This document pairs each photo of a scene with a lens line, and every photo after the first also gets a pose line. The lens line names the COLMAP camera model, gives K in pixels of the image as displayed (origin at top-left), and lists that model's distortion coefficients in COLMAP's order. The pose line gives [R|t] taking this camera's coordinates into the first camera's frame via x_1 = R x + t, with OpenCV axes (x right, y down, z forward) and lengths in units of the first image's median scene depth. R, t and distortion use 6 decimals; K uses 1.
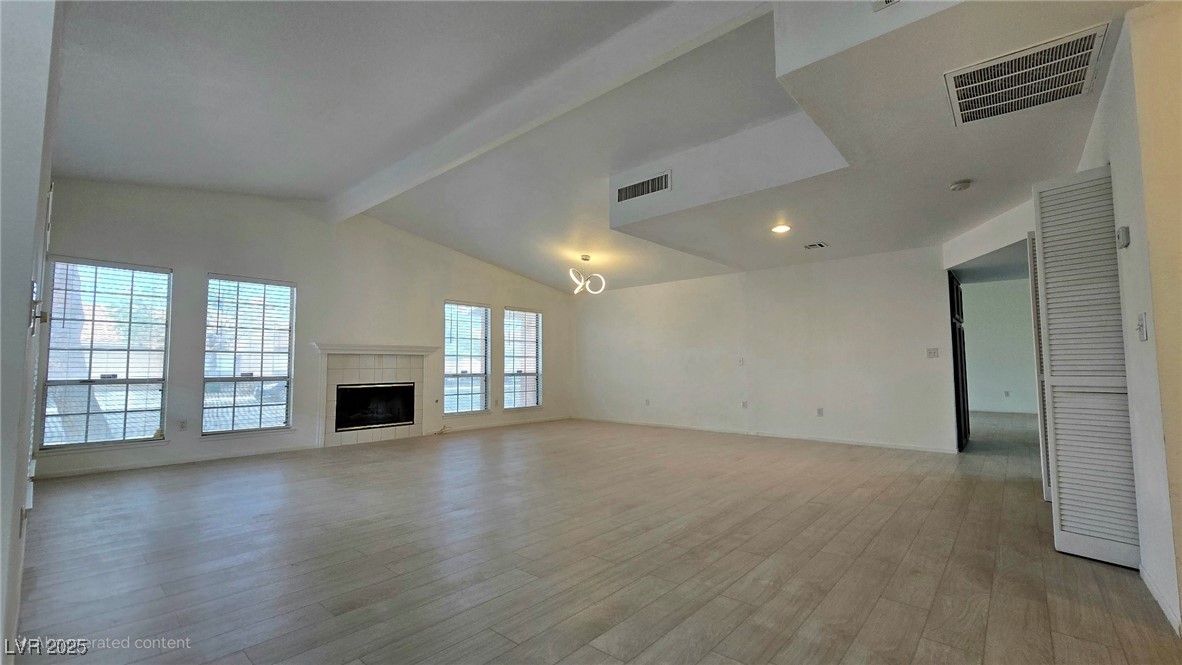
lens RADIAL K [[459.2, 0, 589.4], [0, 459.2, 334.0], [0, 0, 1]] dist [-0.019894, 0.000056]
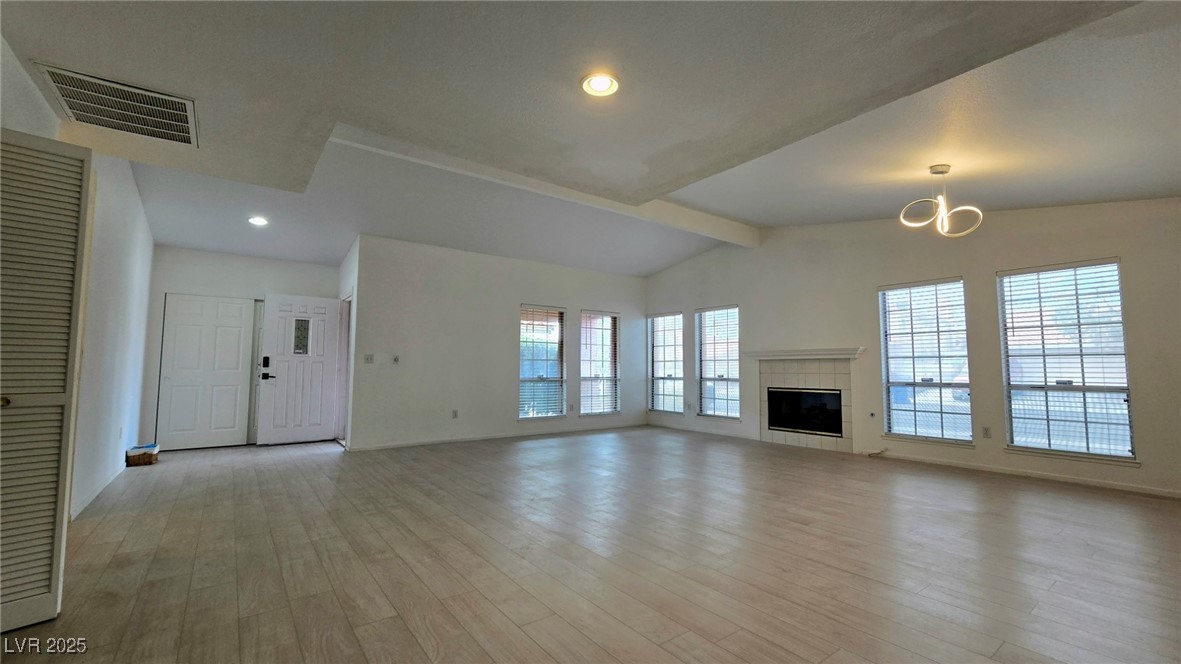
lens RADIAL K [[478.5, 0, 590.1], [0, 478.5, 332.3], [0, 0, 1]] dist [0.001986, -0.000075]
pose [[-0.171704, -0.076162, -0.982200, 0.533712], [0.066491, 0.993838, -0.088688, 0.042138], [0.982902, -0.080535, -0.165582, 0.641494]]
